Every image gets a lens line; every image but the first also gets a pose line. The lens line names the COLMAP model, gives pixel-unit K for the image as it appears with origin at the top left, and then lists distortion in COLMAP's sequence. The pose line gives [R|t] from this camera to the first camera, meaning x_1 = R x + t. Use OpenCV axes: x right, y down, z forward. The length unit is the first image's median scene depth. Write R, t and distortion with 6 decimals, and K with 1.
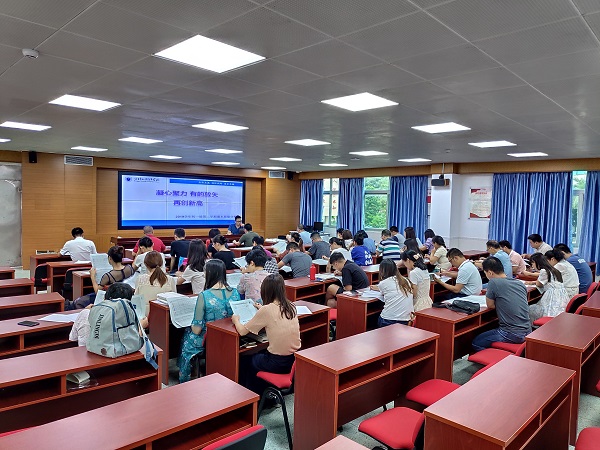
lens RADIAL K [[440.4, 0, 297.4], [0, 440.4, 222.7], [0, 0, 1]] dist [0.049038, -0.104985]
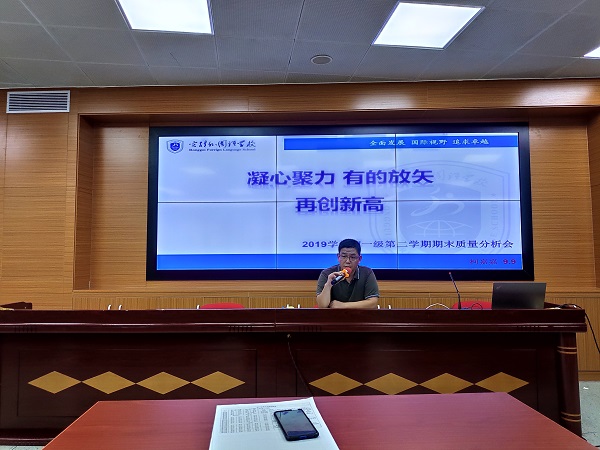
lens RADIAL K [[440.4, 0, 297.4], [0, 440.4, 222.7], [0, 0, 1]] dist [0.049038, -0.104985]
pose [[0.786010, -0.066303, -0.614647, -0.063254], [-0.008508, 0.992978, -0.117994, 0.009975], [0.618155, 0.097974, 0.779927, 0.710501]]
